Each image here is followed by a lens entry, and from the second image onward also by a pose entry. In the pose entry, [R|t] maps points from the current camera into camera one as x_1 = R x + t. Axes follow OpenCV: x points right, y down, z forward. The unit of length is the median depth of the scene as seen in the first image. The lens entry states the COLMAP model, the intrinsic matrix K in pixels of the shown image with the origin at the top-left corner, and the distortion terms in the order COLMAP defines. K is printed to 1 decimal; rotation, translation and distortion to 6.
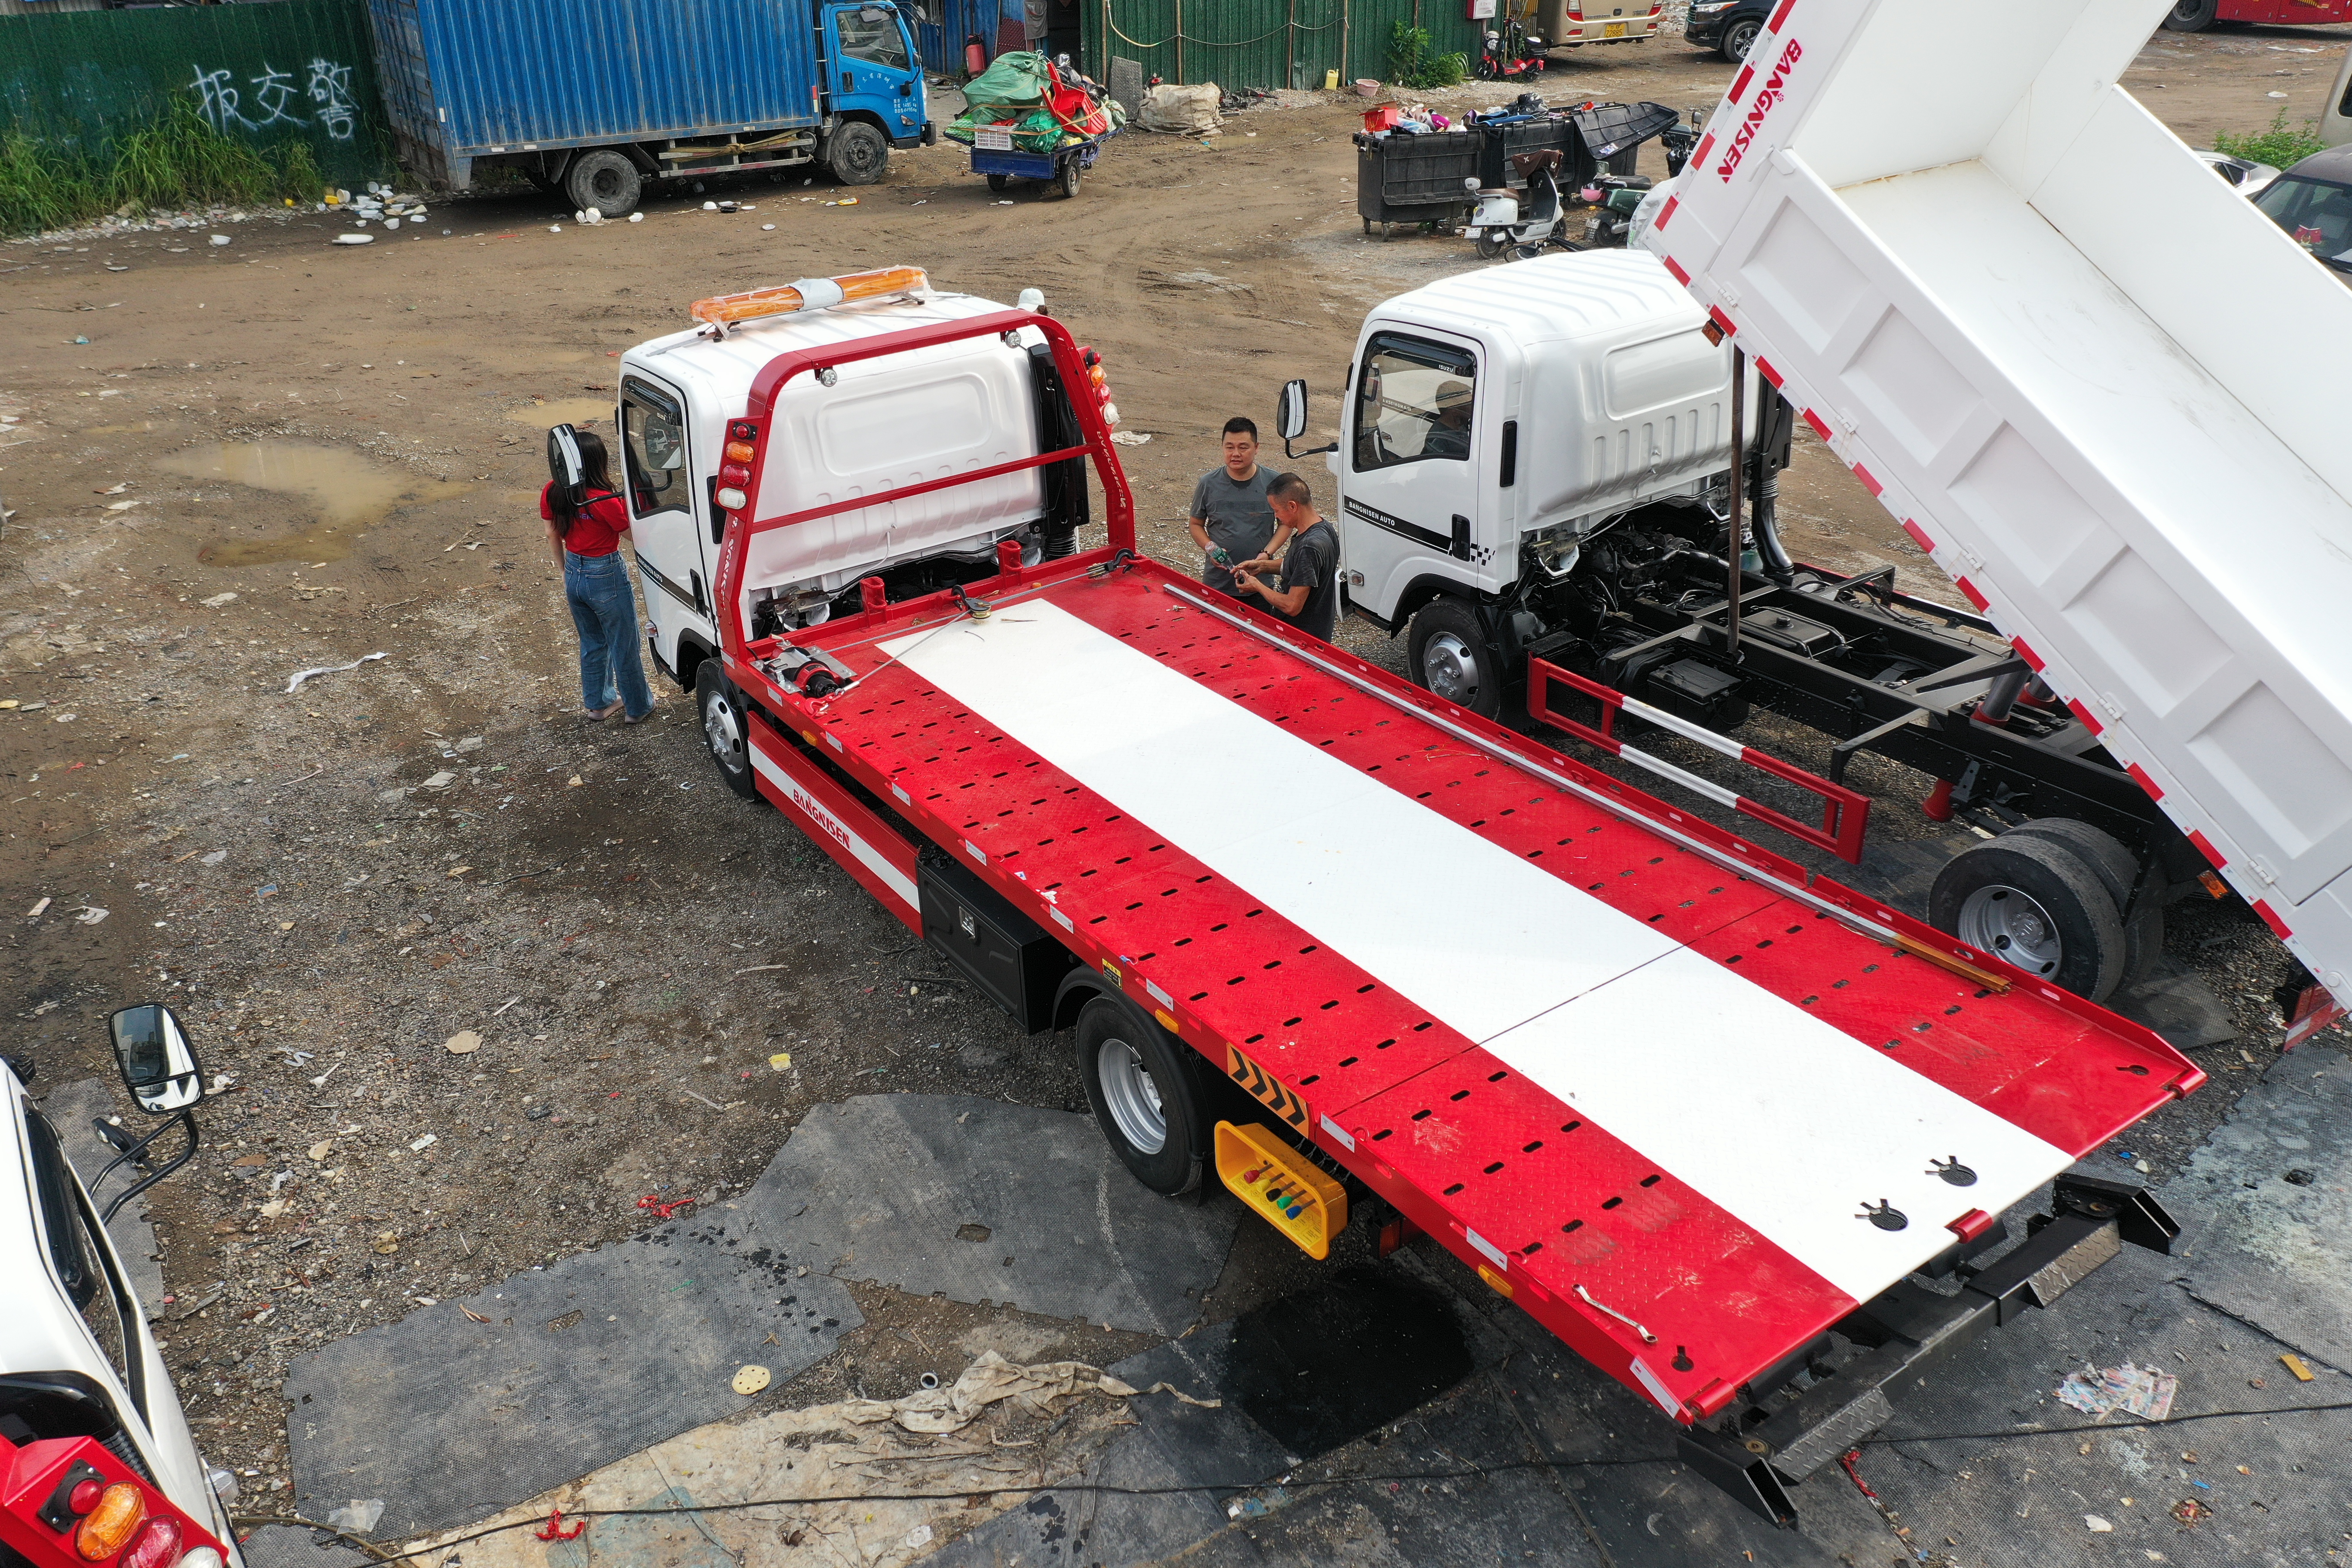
lens RADIAL K [[1850.0, 0, 1171.1], [0, 1850.0, 788.1], [0, 0, 1]] dist [0.022961, -0.000082]
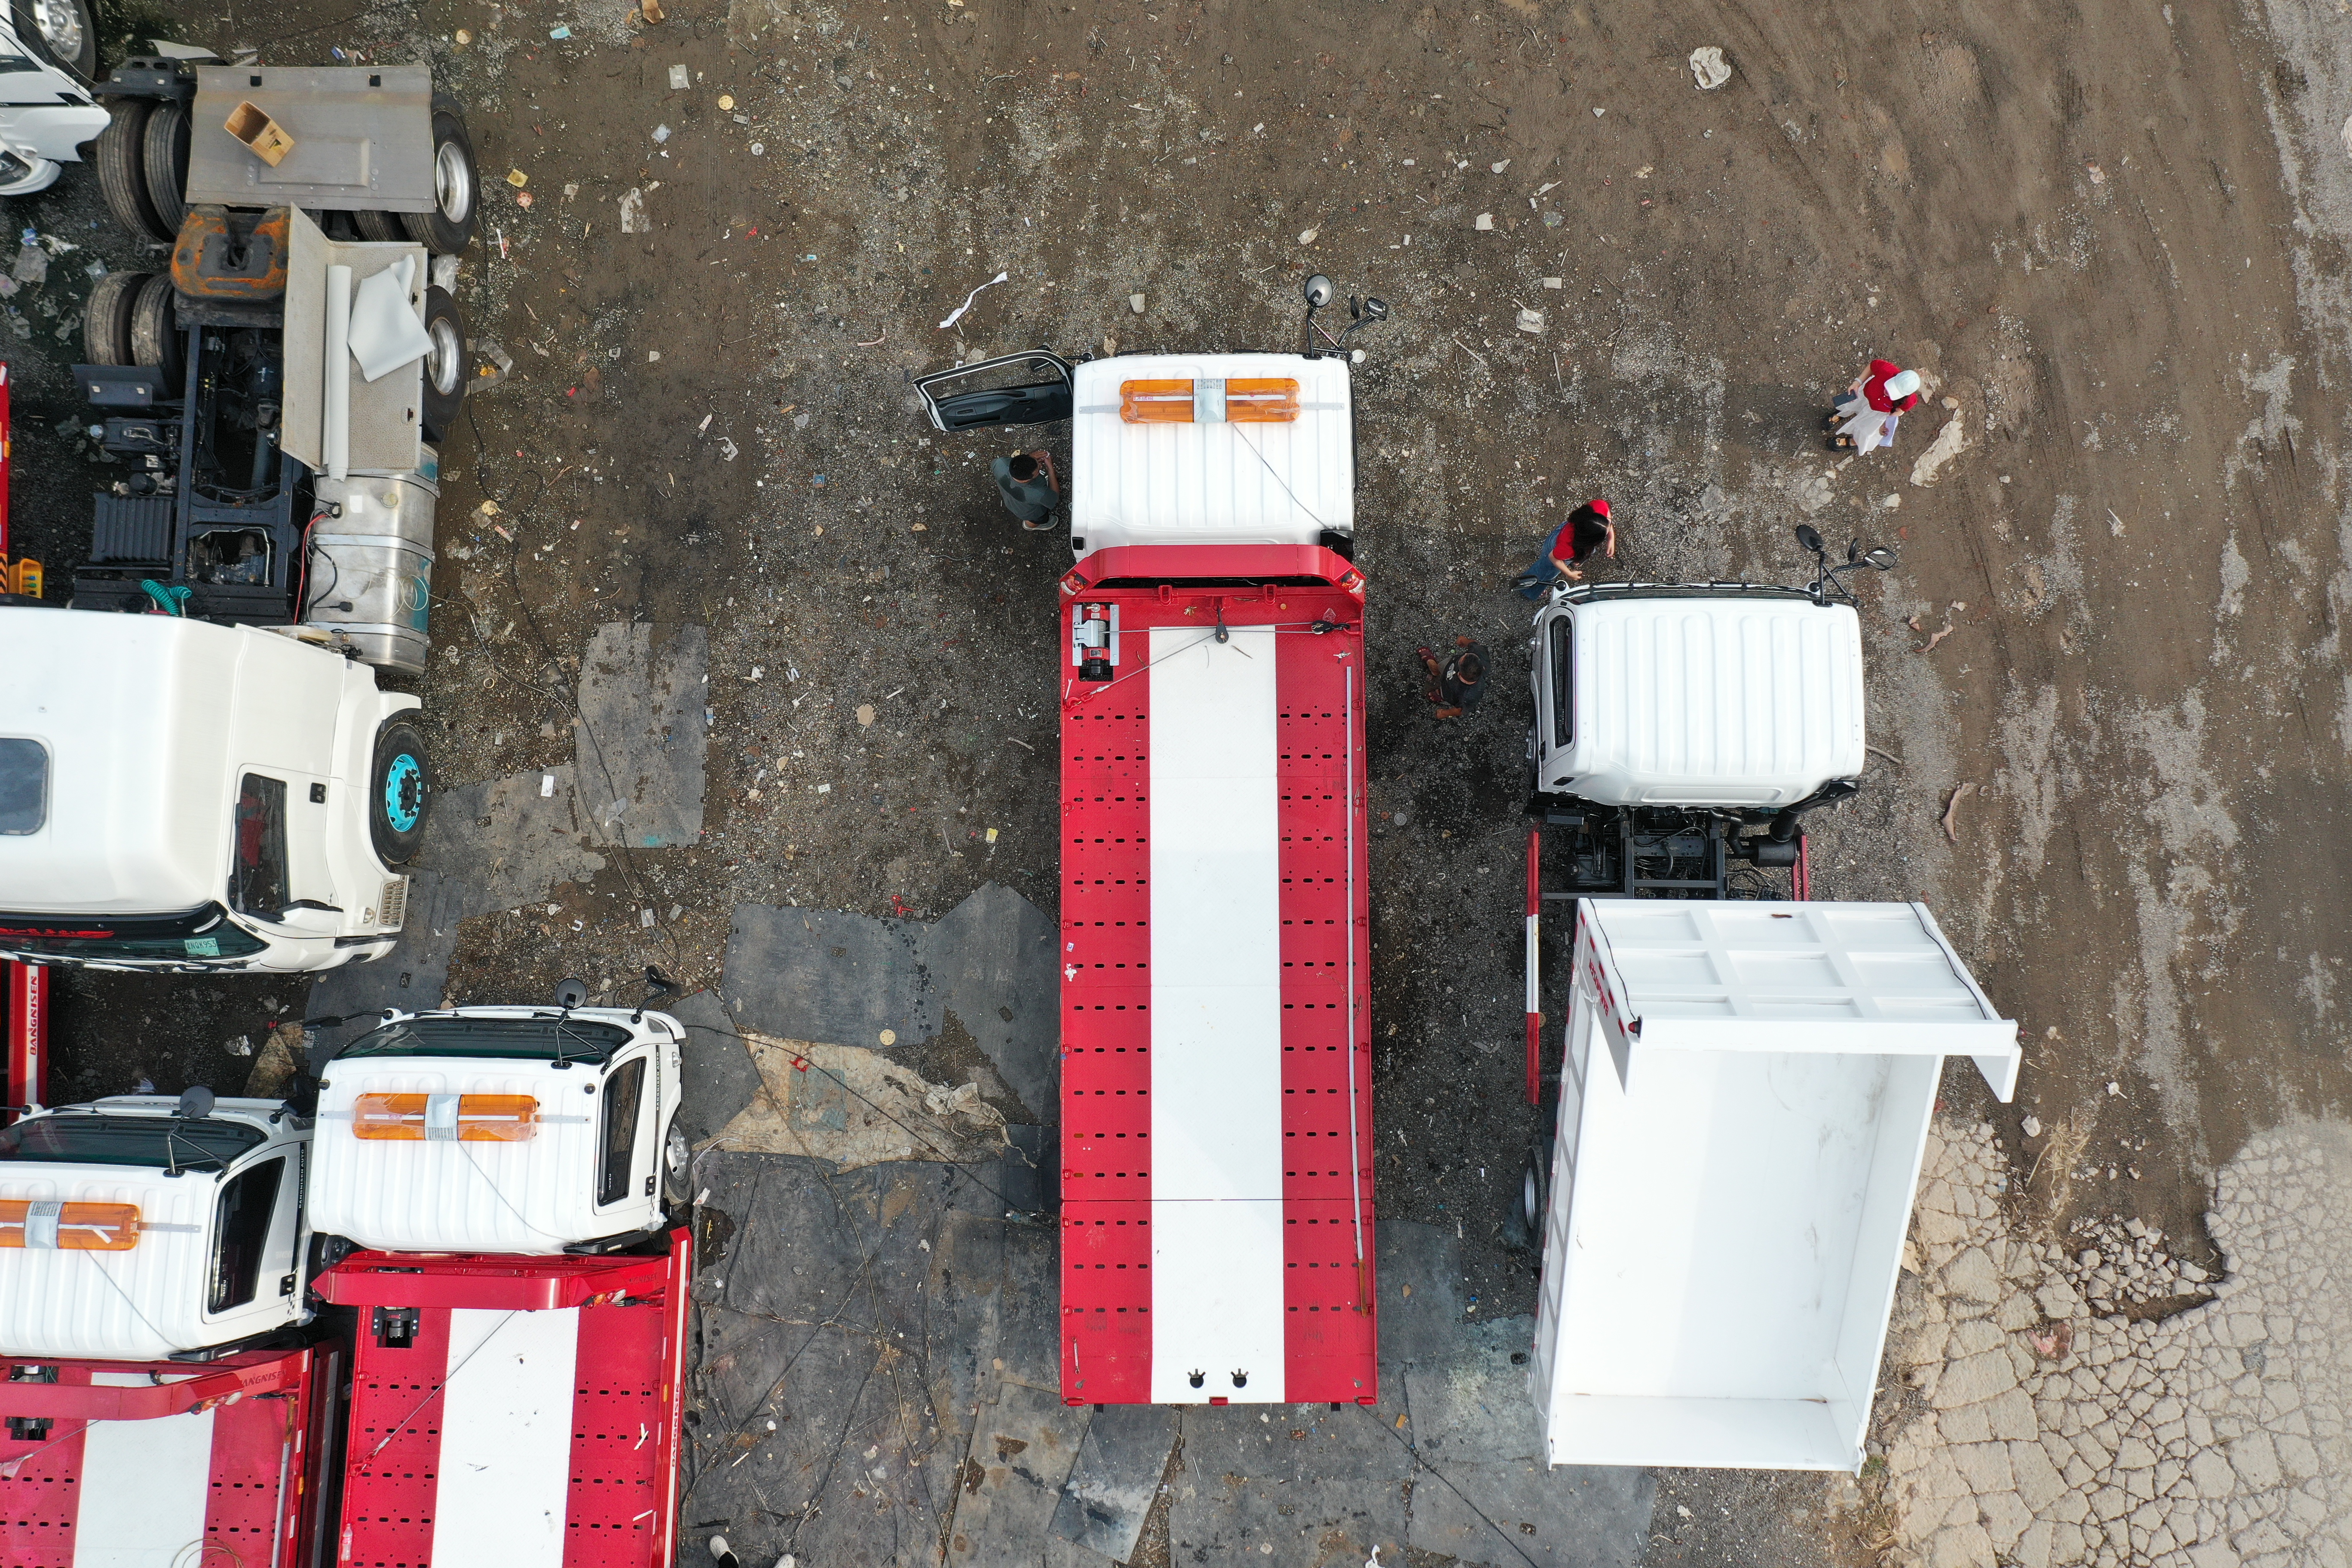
lens RADIAL K [[1850.0, 0, 1171.1], [0, 1850.0, 788.1], [0, 0, 1]] dist [0.022961, -0.000082]
pose [[0.825092, 0.564013, -0.033355, -0.026439], [-0.278985, 0.458039, 0.844019, -1.969369], [0.491316, -0.687087, 0.535276, 0.124636]]
